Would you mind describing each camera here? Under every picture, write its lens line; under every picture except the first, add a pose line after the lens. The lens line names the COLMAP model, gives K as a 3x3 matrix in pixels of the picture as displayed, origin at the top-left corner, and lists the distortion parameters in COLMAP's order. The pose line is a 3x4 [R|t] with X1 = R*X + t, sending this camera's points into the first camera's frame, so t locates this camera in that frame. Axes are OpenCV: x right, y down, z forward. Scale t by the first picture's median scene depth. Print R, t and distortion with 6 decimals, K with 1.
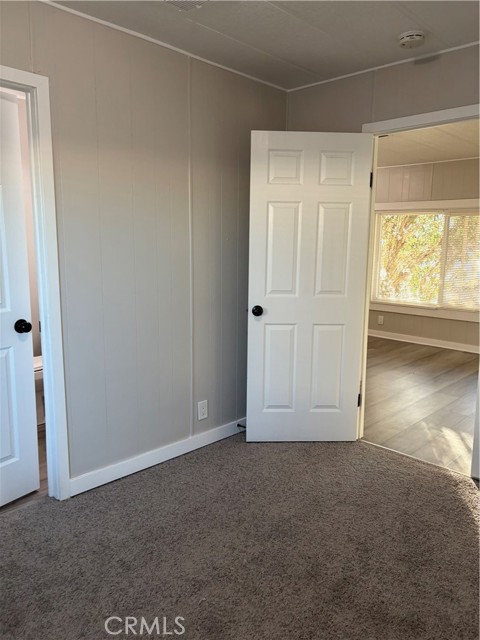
lens RADIAL K [[478.6, 0, 247.6], [0, 478.6, 321.0], [0, 0, 1]] dist [0.019134, -0.006527]
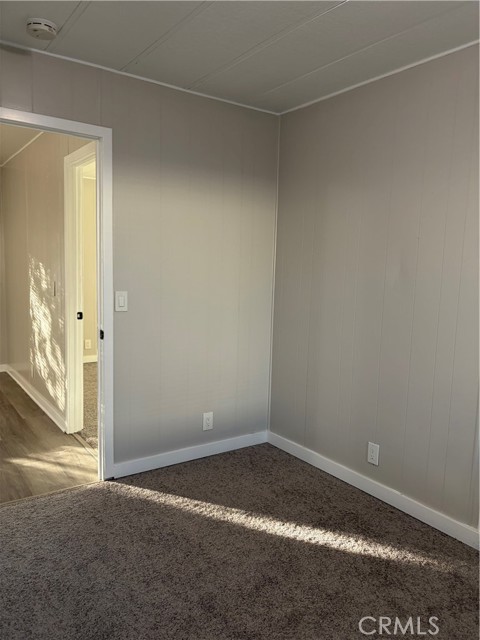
lens RADIAL K [[478.6, 0, 247.6], [0, 478.6, 321.0], [0, 0, 1]] dist [0.019134, -0.006527]
pose [[0.198883, -0.119327, 0.972732, -0.459508], [0.136945, 0.986205, 0.092980, -0.073273], [-0.970408, 0.114718, 0.212481, 0.448071]]
